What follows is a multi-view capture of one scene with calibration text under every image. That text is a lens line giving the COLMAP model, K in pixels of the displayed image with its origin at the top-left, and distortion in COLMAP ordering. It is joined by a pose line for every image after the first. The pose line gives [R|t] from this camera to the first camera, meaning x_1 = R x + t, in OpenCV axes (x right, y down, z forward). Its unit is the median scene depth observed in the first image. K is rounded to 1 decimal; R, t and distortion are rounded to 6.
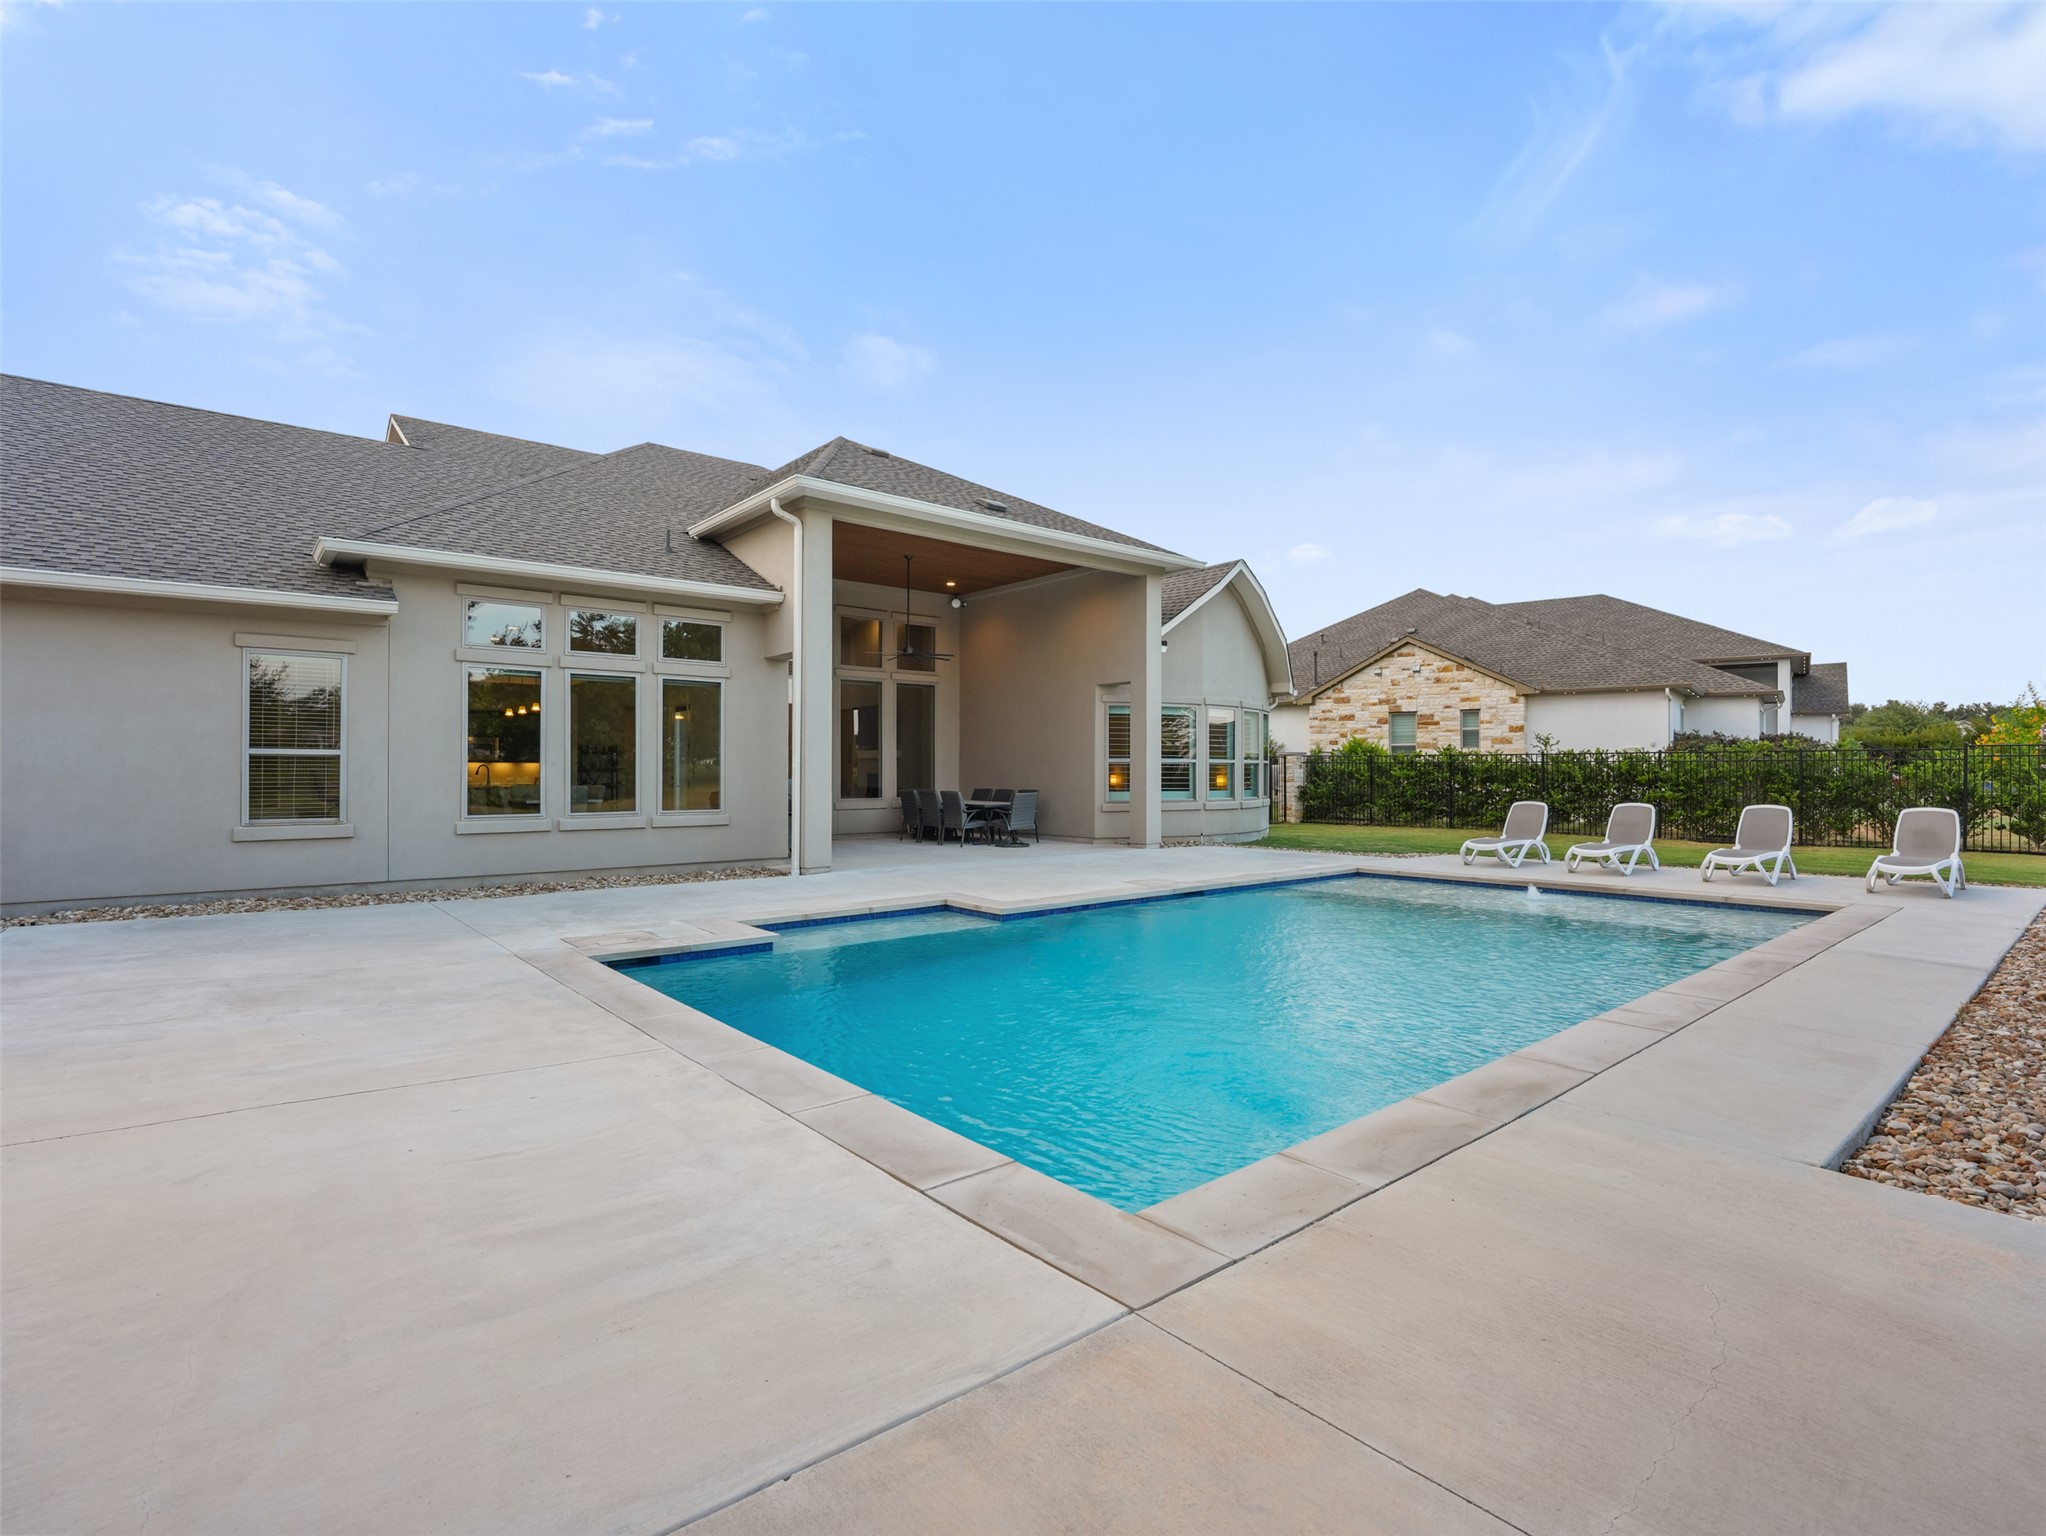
lens RADIAL K [[987.8, 0, 1032.4], [0, 987.8, 777.6], [0, 0, 1]] dist [-0.005352, -0.000468]
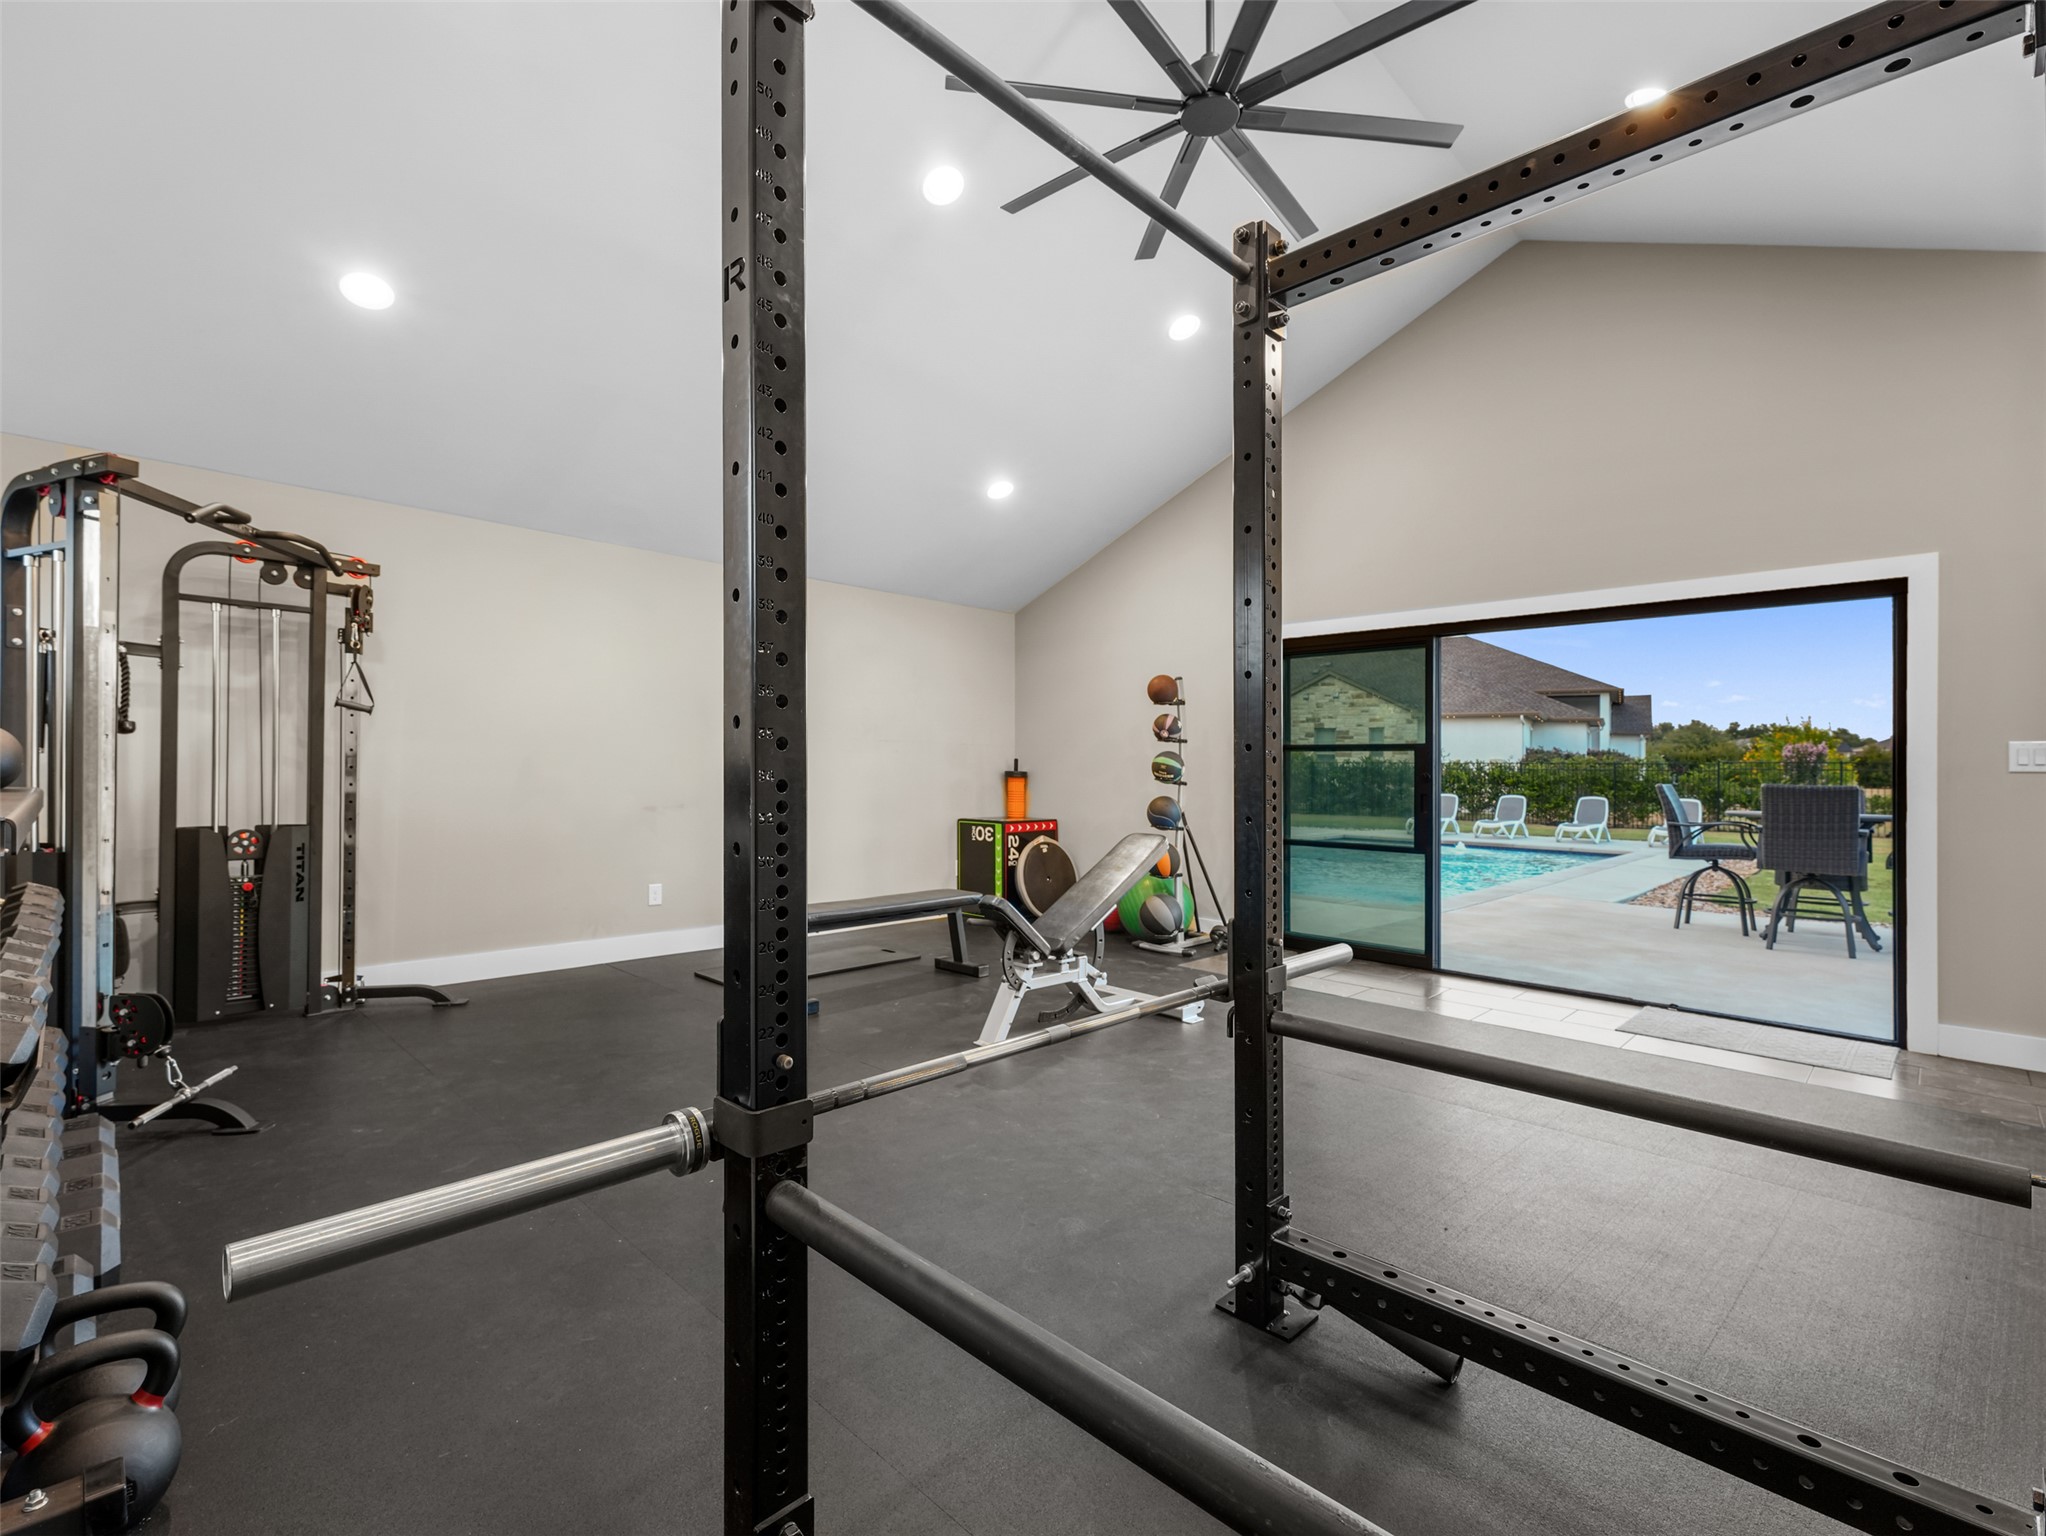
lens RADIAL K [[930.6, 0, 1013.7], [0, 930.6, 761.3], [0, 0, 1]] dist [0.003195, 0.000261]
pose [[0.996154, 0.015673, 0.086209, -0.137870], [-0.014169, 0.999737, -0.018029, 0.004486], [-0.086469, 0.016738, 0.996114, -0.182347]]
